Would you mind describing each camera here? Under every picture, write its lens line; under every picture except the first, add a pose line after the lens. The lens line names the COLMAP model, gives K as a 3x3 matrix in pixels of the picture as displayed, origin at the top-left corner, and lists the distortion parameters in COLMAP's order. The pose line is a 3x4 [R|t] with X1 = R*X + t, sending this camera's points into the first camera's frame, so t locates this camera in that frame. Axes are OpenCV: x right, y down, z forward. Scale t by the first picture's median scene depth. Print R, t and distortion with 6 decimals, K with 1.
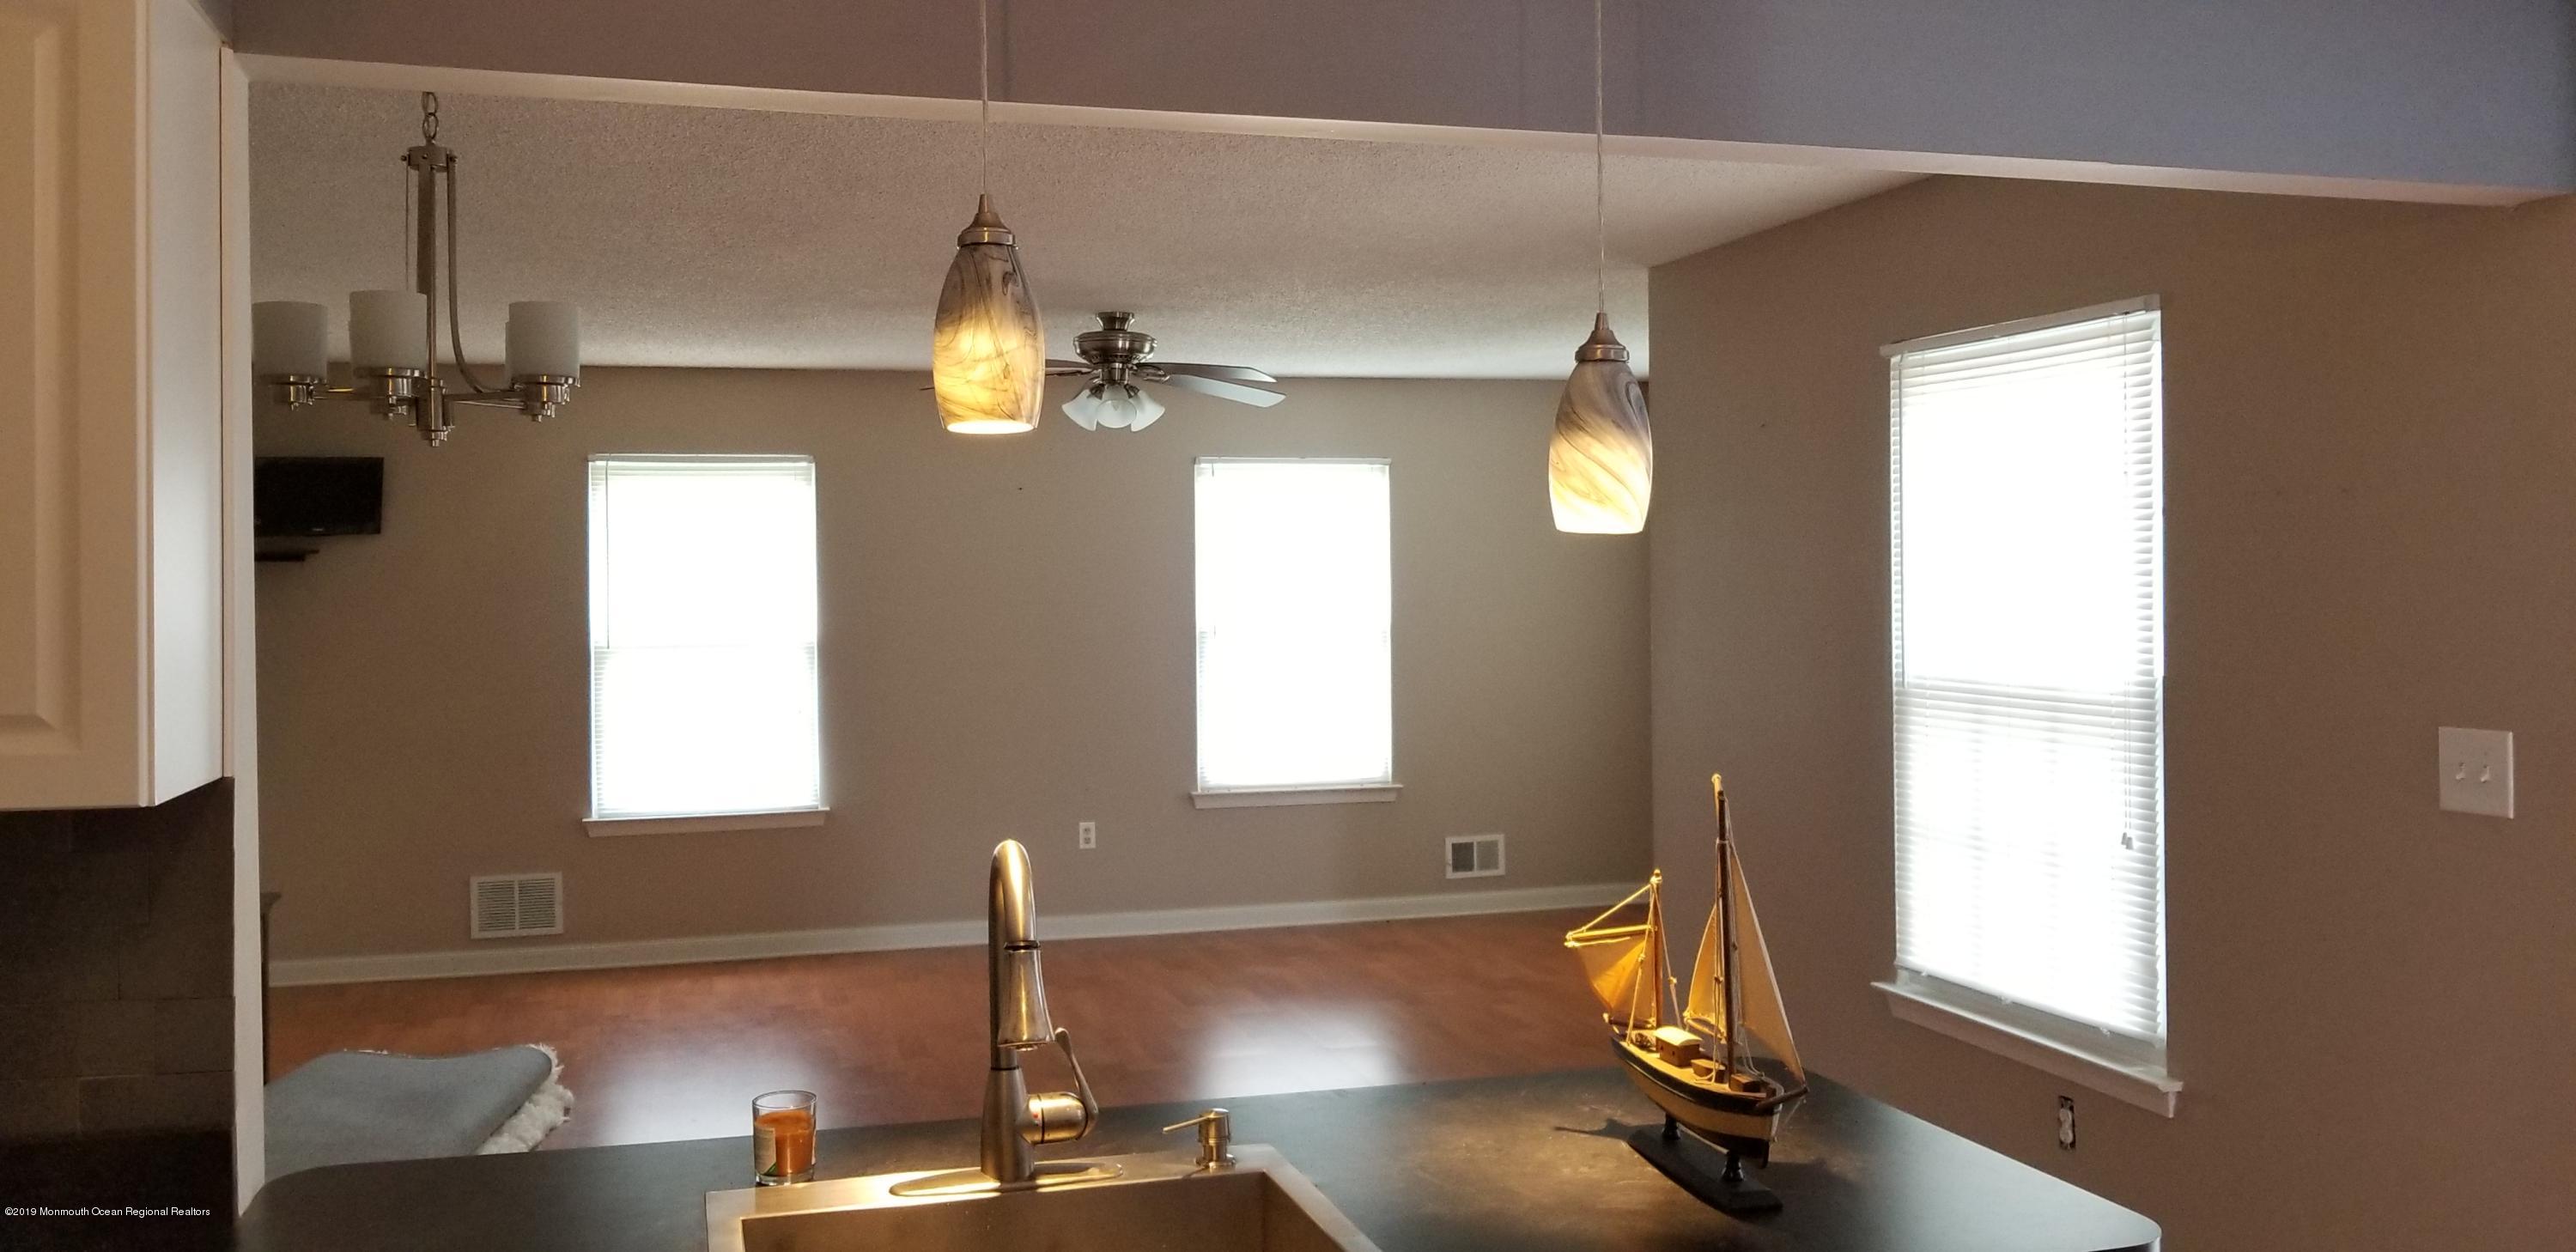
lens RADIAL K [[2027.6, 0, 1276.8], [0, 2027.6, 587.4], [0, 0, 1]] dist [-0.005675, 0.002372]
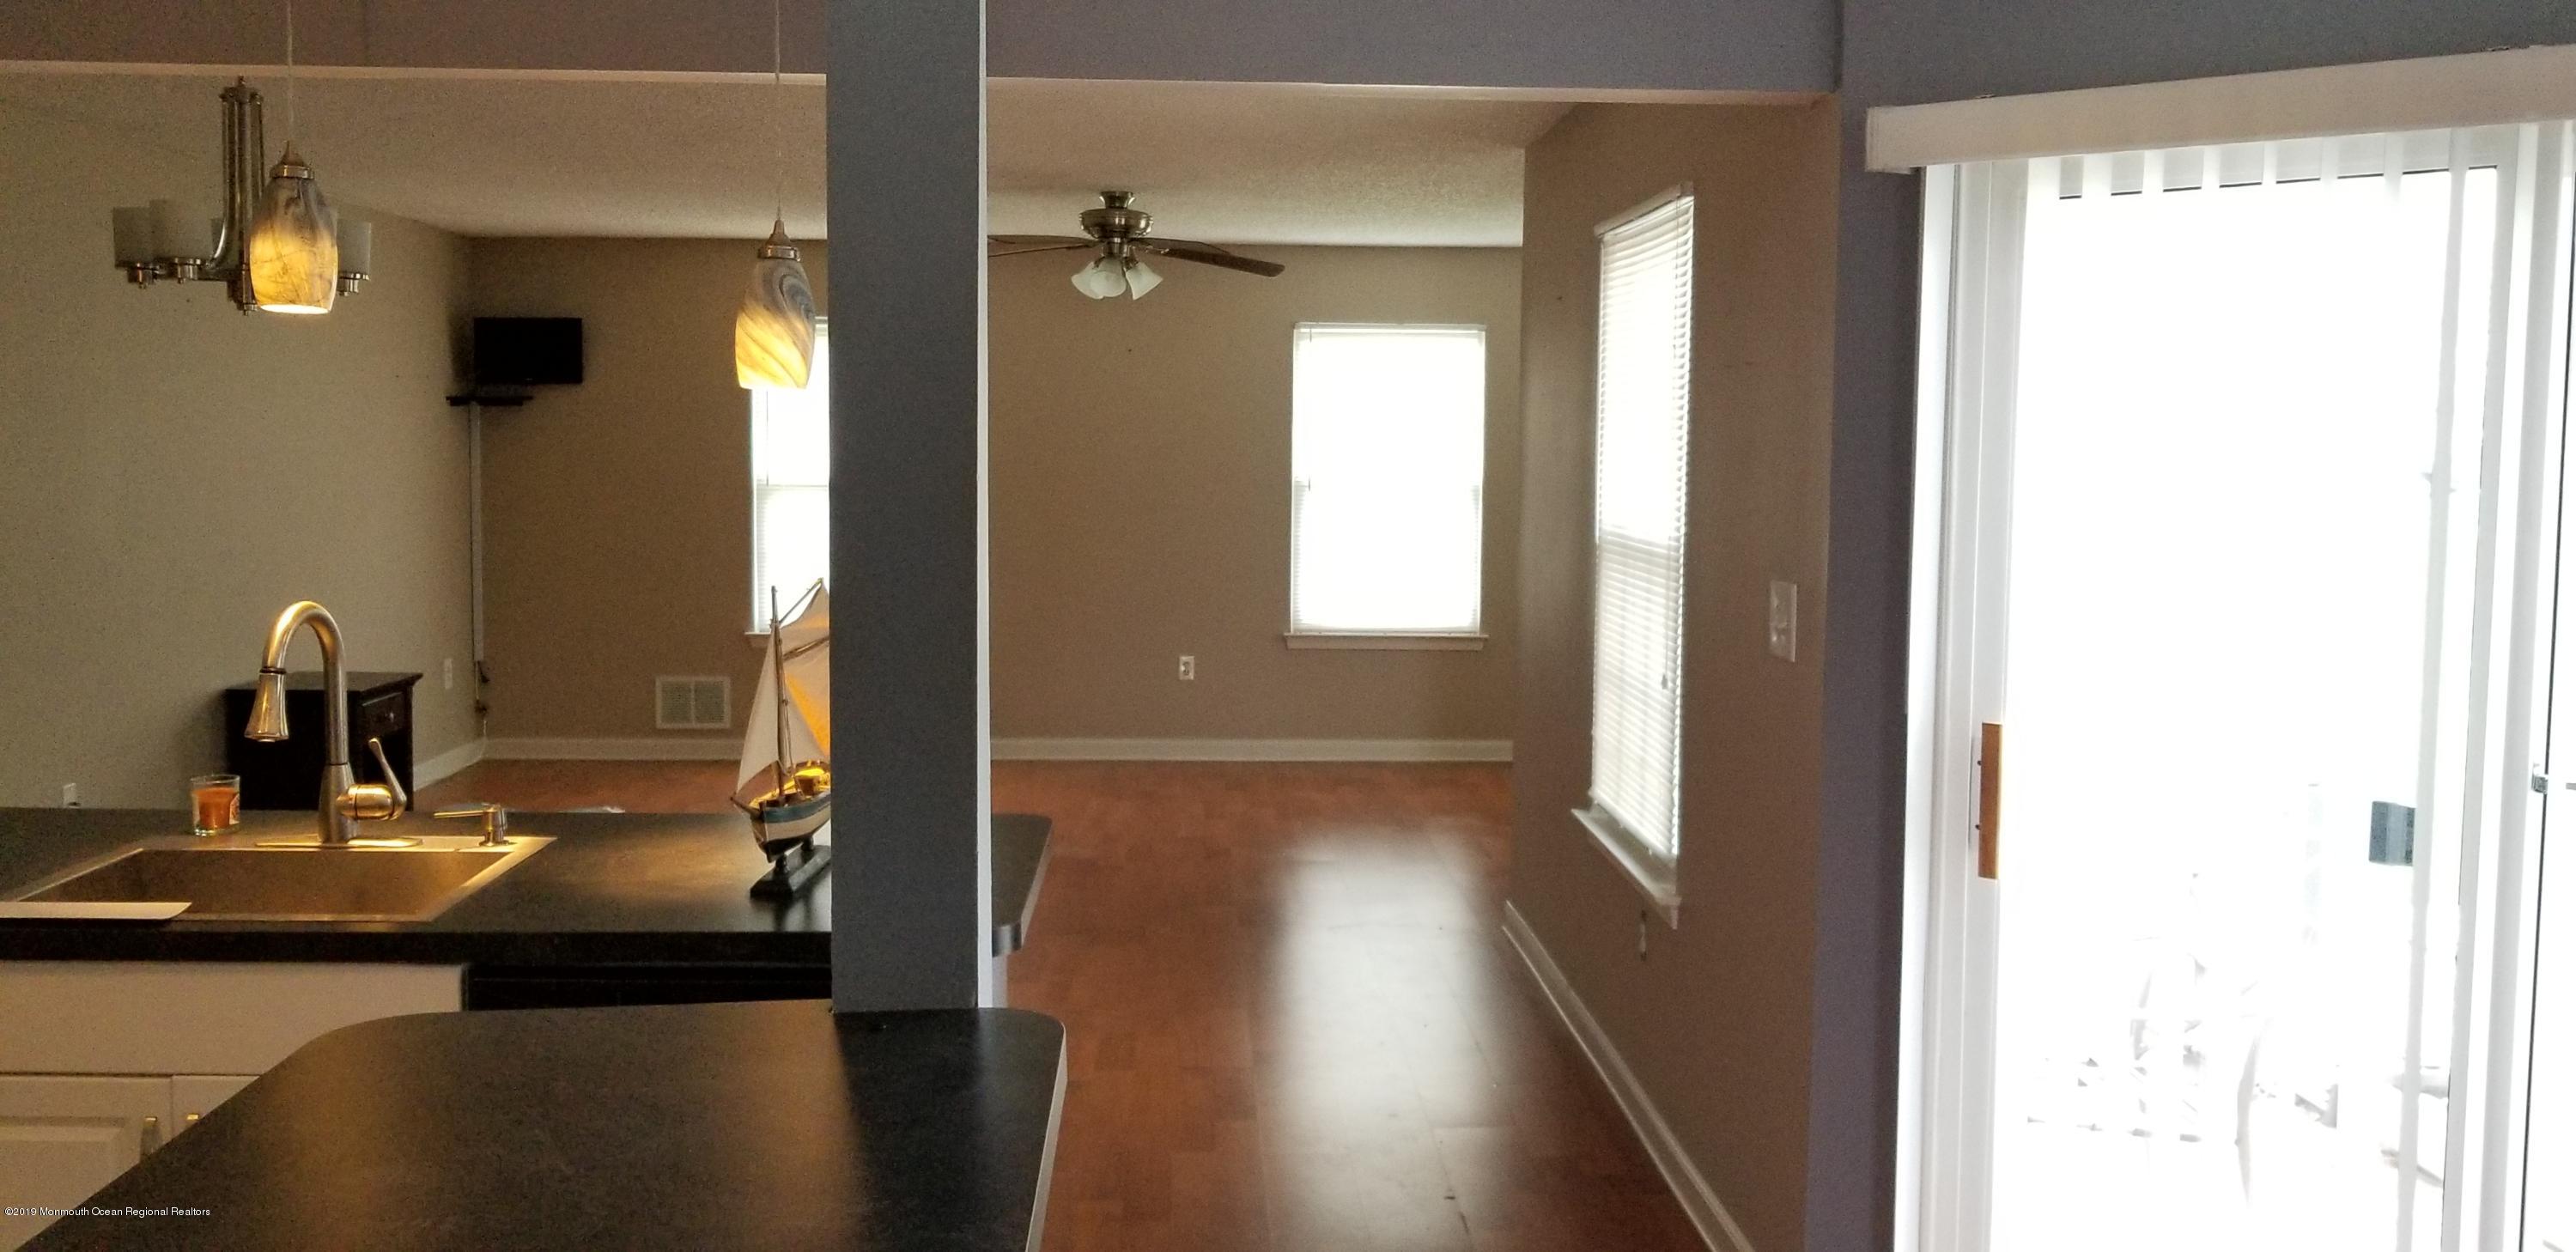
lens RADIAL K [[2027.6, 0, 1276.8], [0, 2027.6, 587.4], [0, 0, 1]] dist [-0.005675, 0.002372]
pose [[0.971634, 0.036634, -0.233635, 0.273183], [-0.020631, 0.997293, 0.070574, 0.000238], [0.235588, -0.063752, 0.969760, -0.068569]]
